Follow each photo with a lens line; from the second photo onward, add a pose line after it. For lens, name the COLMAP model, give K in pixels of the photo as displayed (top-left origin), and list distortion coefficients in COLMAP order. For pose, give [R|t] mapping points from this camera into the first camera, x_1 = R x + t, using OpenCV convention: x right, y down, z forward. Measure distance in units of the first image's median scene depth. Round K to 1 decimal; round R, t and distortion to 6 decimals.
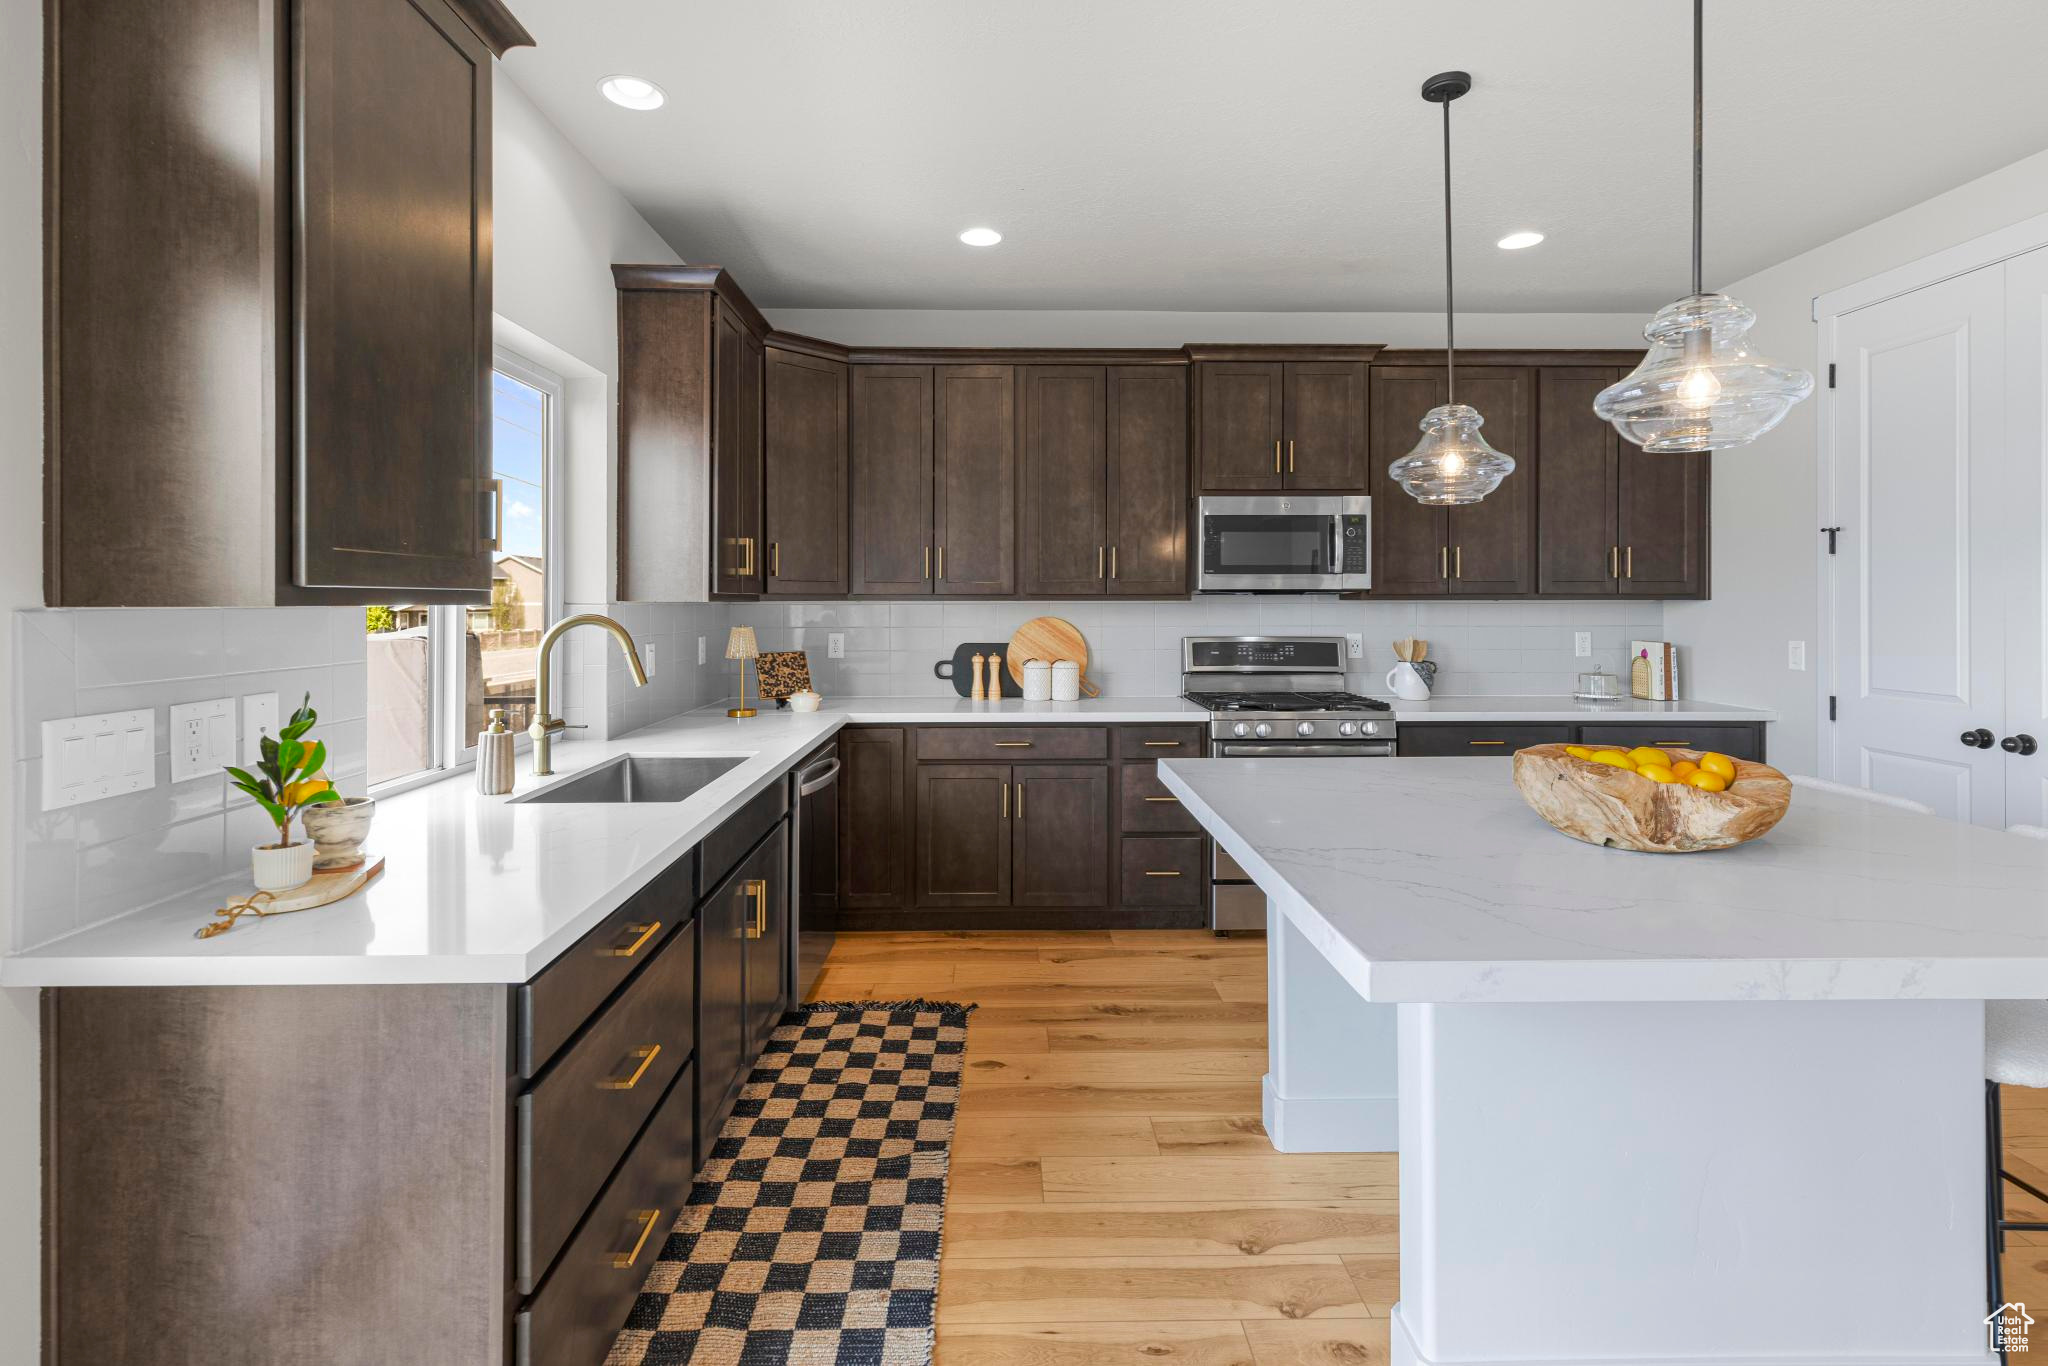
lens RADIAL K [[937.8, 0, 1023.1], [0, 937.8, 599.7], [0, 0, 1]] dist [0.004585, -0.001608]
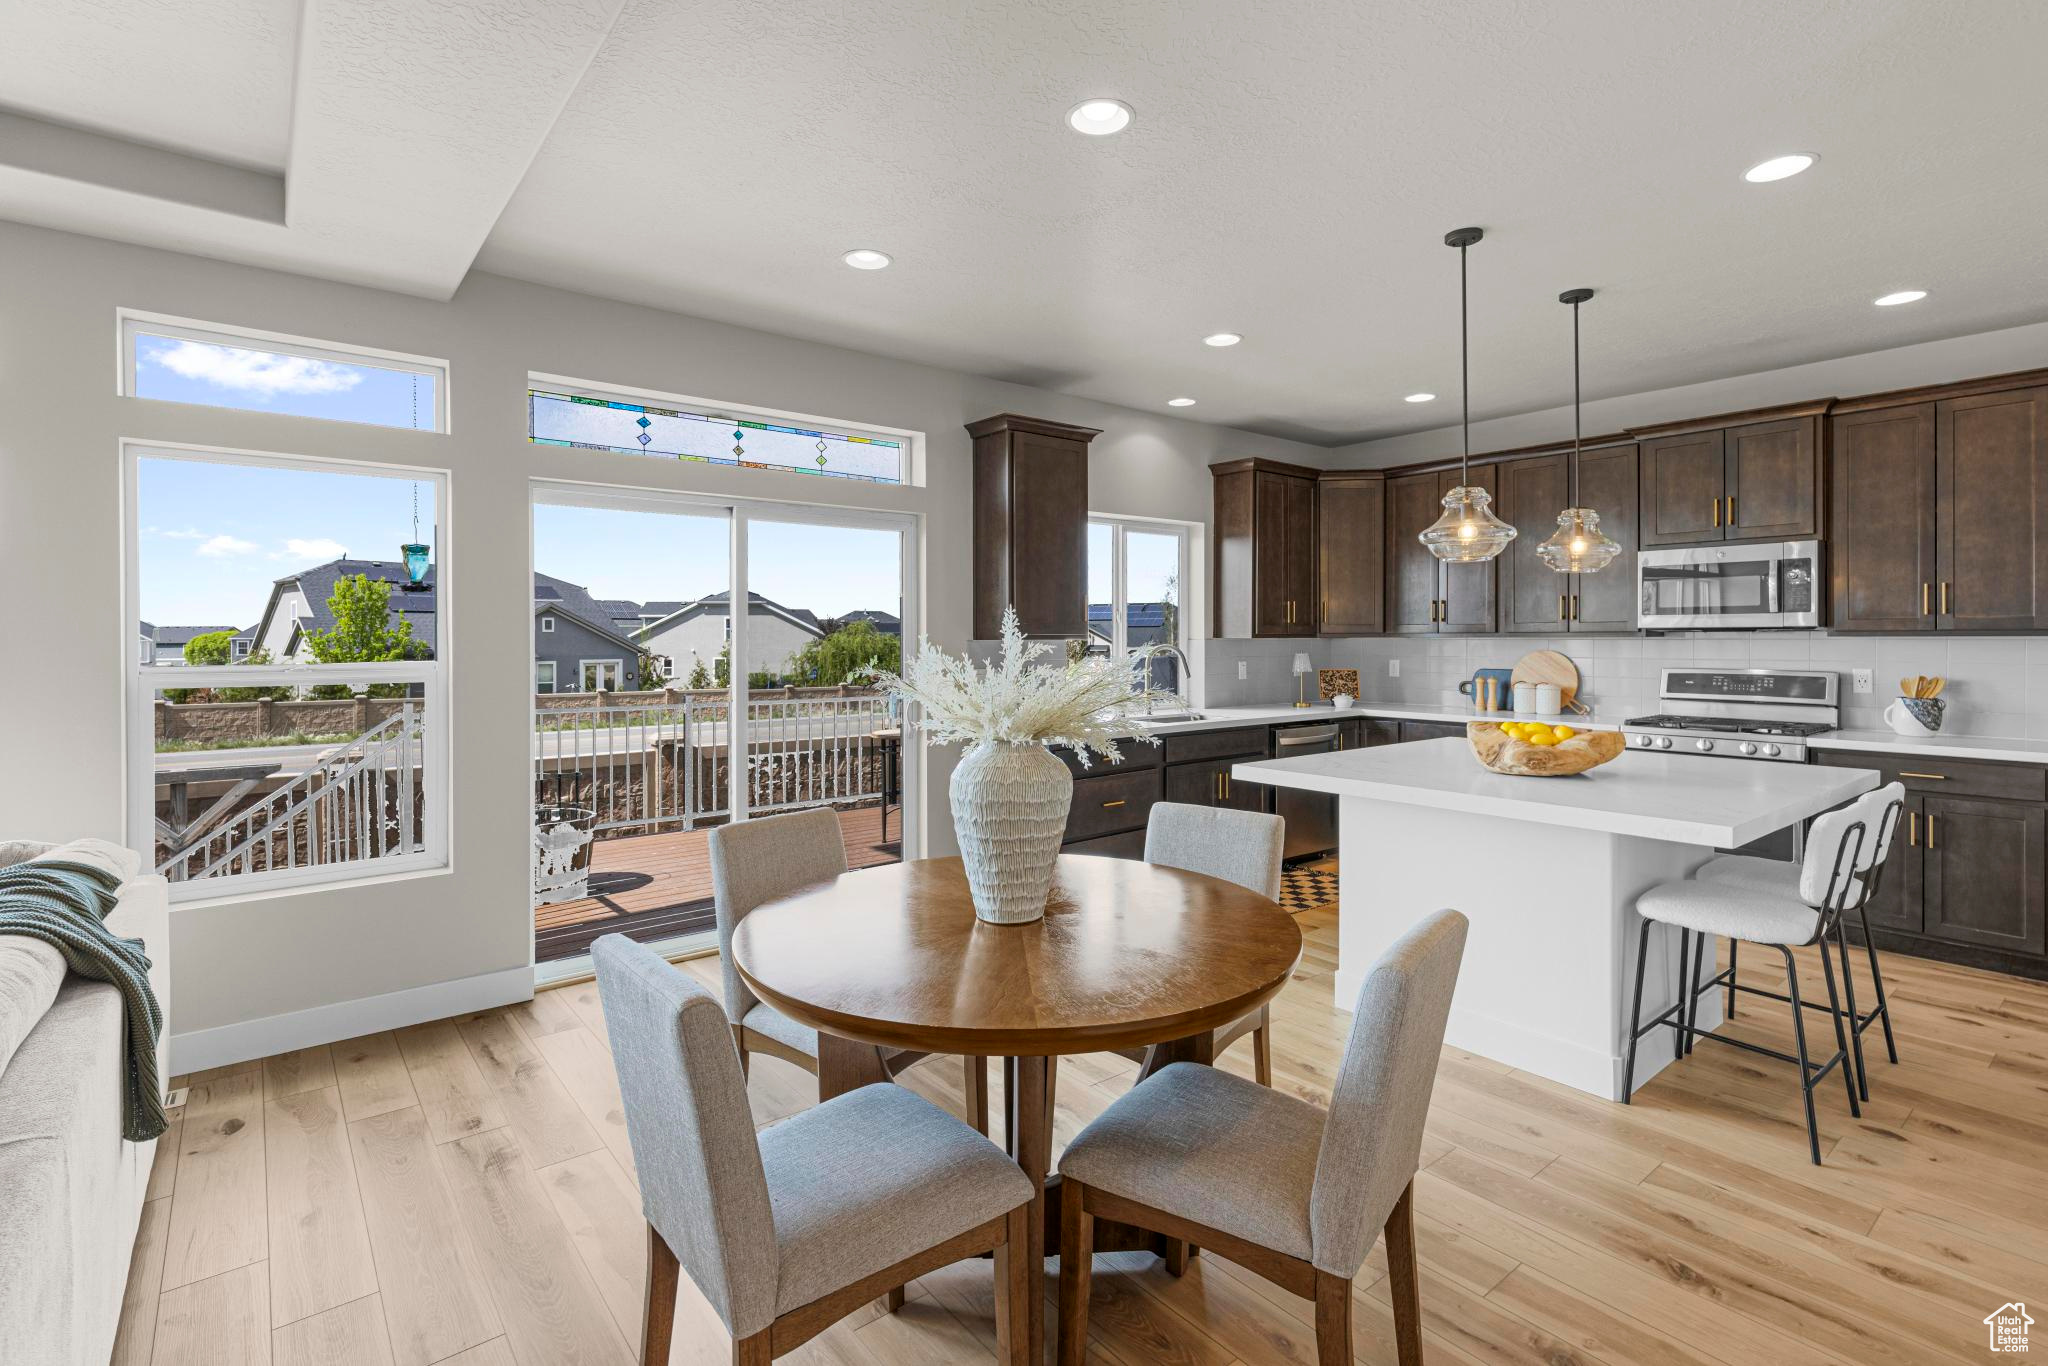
lens RADIAL K [[937.8, 0, 1027.2], [0, 937.8, 639.2], [0, 0, 1]] dist [0.004585, -0.001608]
pose [[0.604894, 0.001756, -0.796304, 0.679196], [0.002129, 0.999990, 0.003822, -0.002848], [0.796303, -0.004008, 0.604884, -0.373915]]
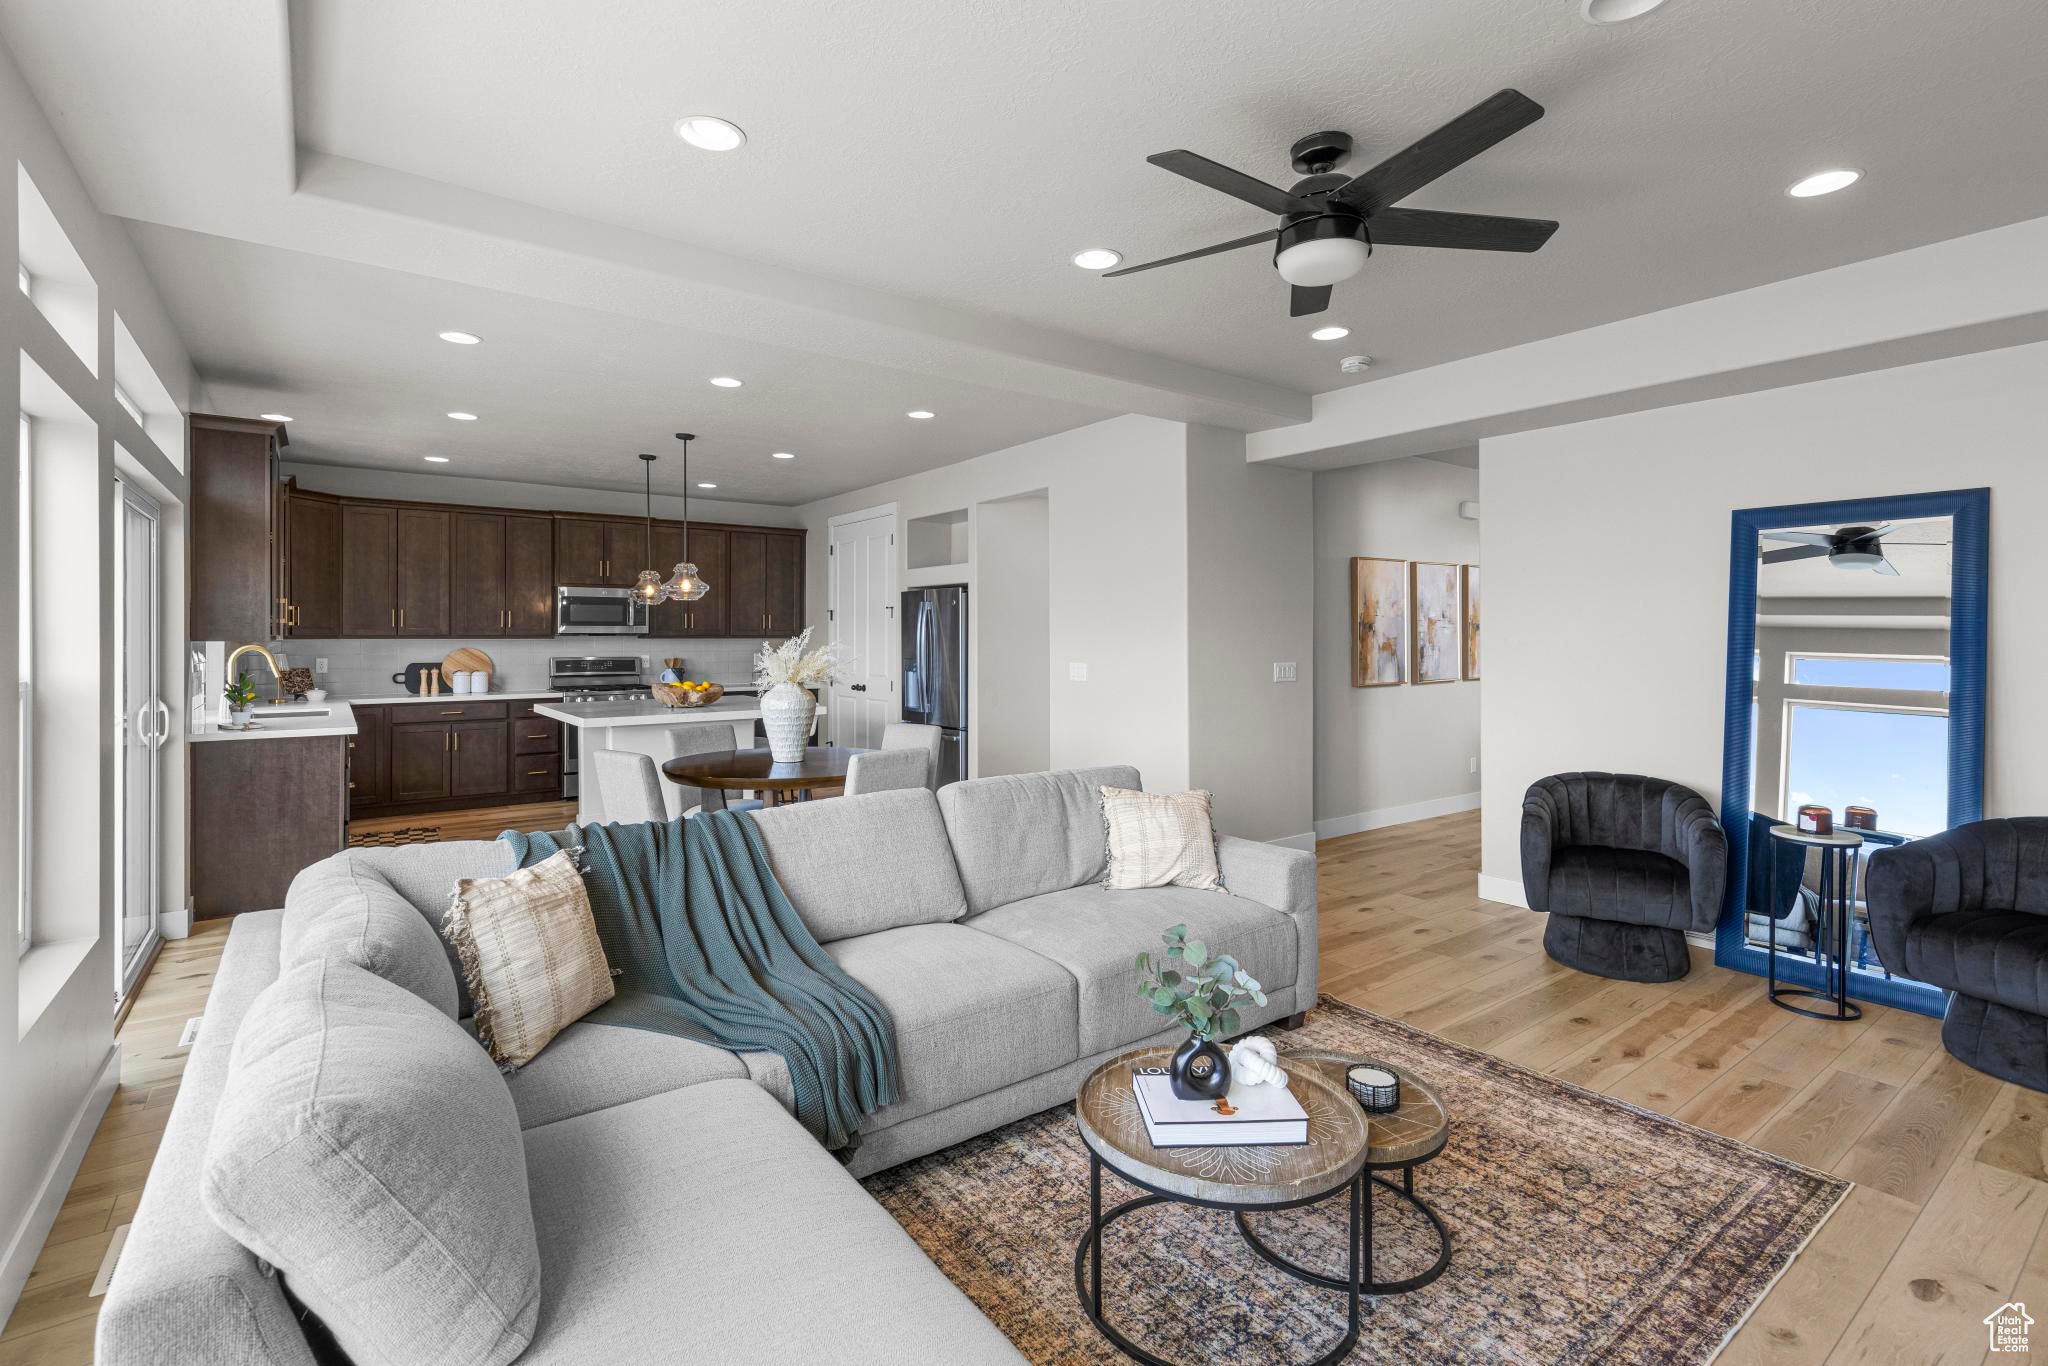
lens RADIAL K [[937.8, 0, 1018.4], [0, 937.8, 636.9], [0, 0, 1]] dist [0.004585, -0.001608]
pose [[0.818114, 0.000156, 0.575056, -0.159554], [-0.000500, 1.000000, 0.000440, -0.004252], [-0.575055, -0.000648, 0.818114, -1.193183]]
